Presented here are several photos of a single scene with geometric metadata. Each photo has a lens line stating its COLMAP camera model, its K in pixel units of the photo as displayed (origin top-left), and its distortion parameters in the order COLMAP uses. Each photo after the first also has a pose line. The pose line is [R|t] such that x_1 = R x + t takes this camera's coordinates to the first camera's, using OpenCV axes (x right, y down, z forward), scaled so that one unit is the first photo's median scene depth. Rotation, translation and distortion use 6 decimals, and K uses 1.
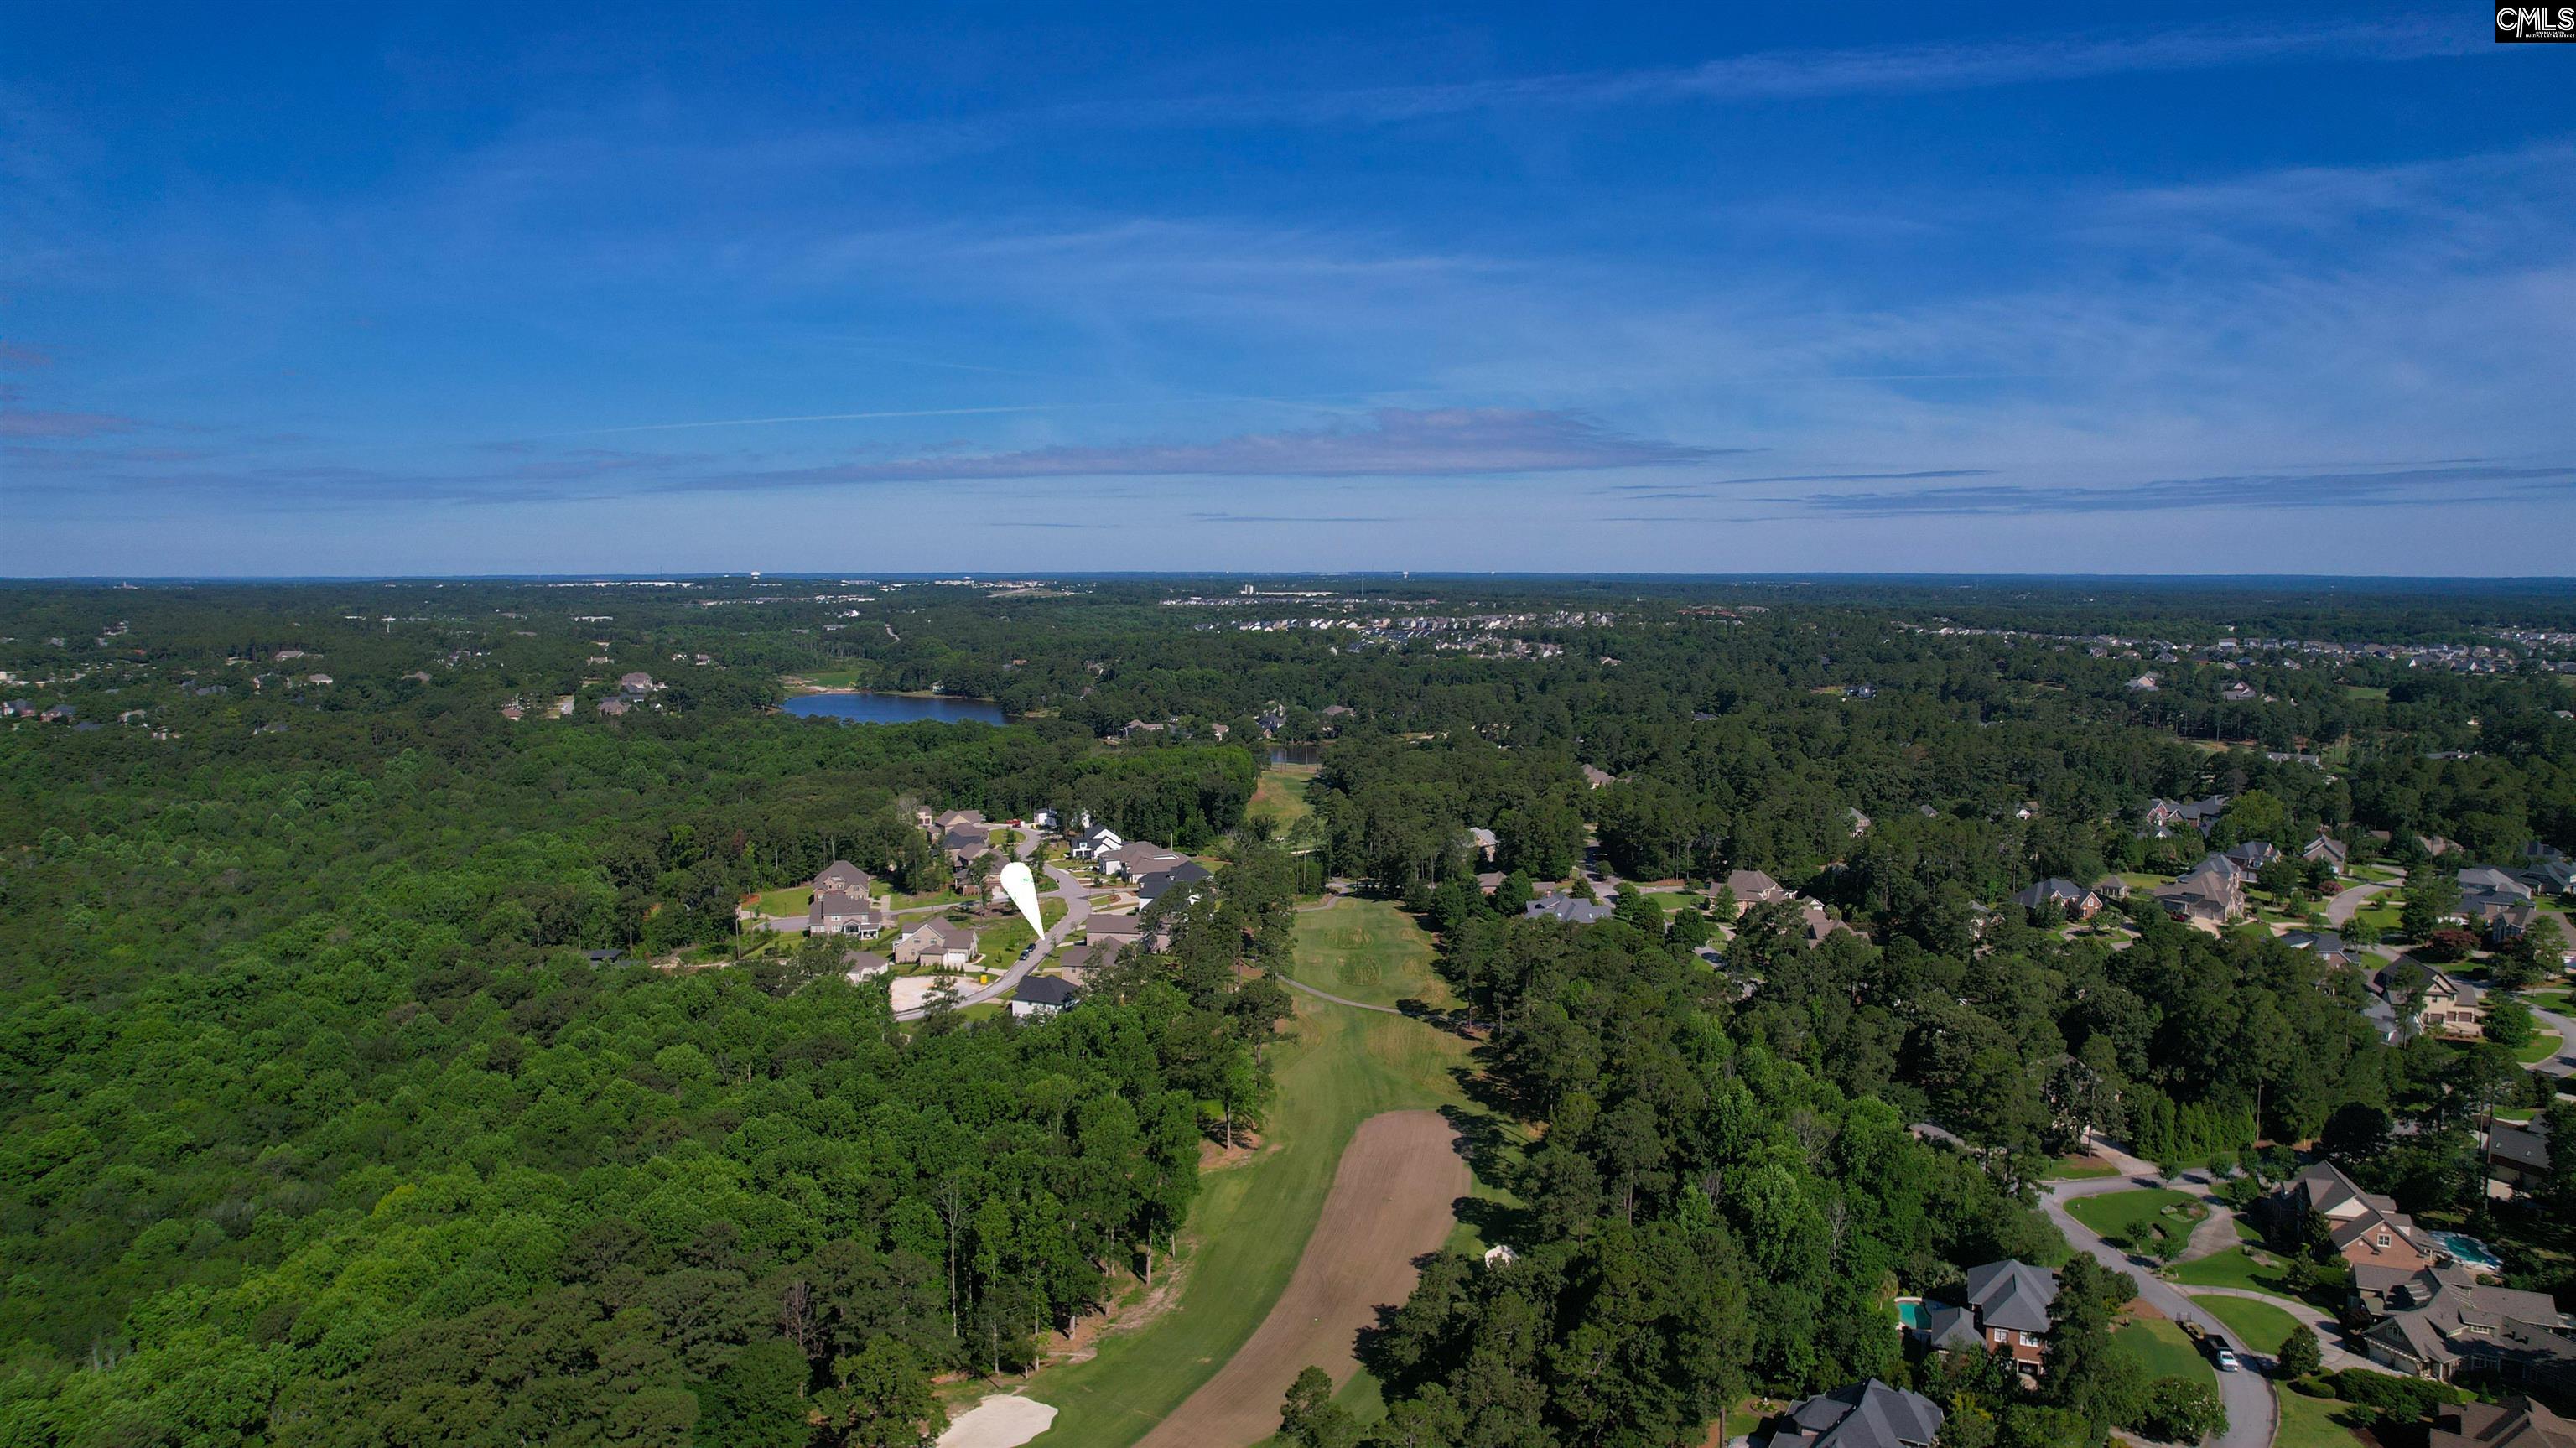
lens RADIAL K [[1665.5, 0, 1288.0], [0, 1665.5, 724.0], [0, 0, 1]] dist [-0.038501, -0.000132]
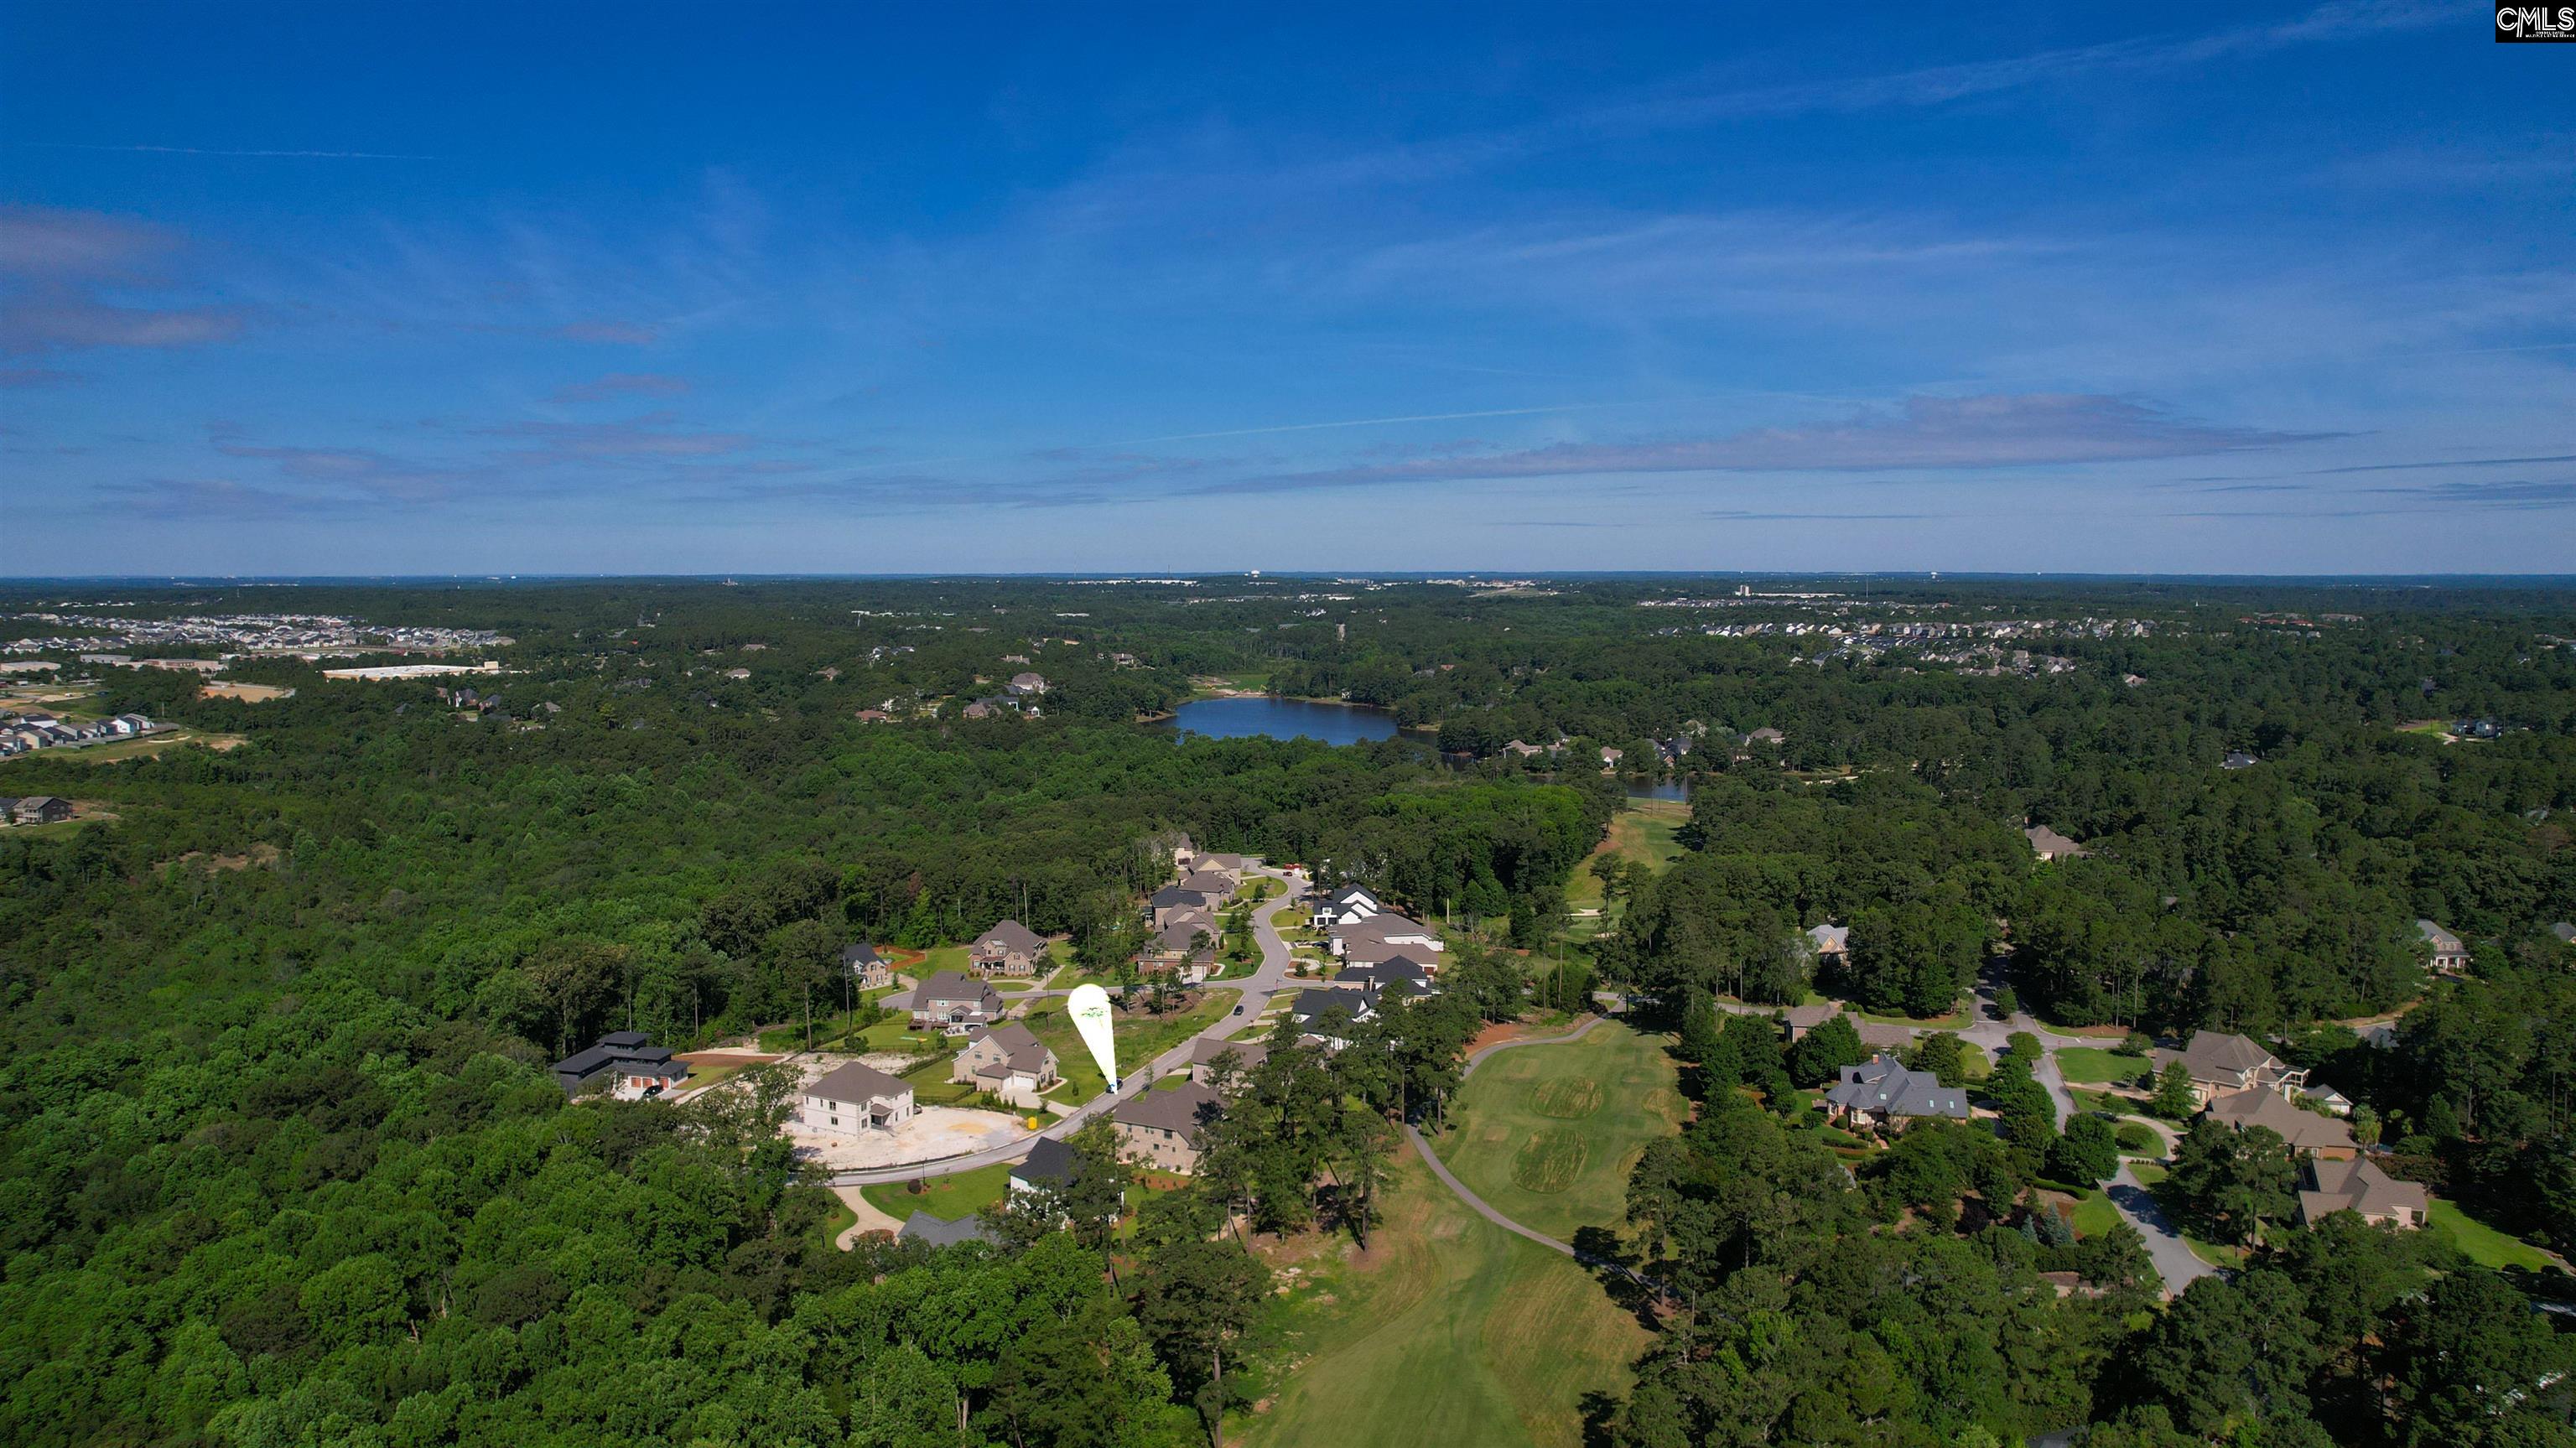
lens RADIAL K [[1646.3, 0, 1309.2], [0, 1646.3, 693.4], [0, 0, 1]] dist [-0.072591, 0.067221]
pose [[0.953518, 0.022651, -0.300483, 0.045701], [-0.027769, 0.999533, -0.012773, -0.009385], [0.300054, 0.020523, 0.953702, 0.107406]]
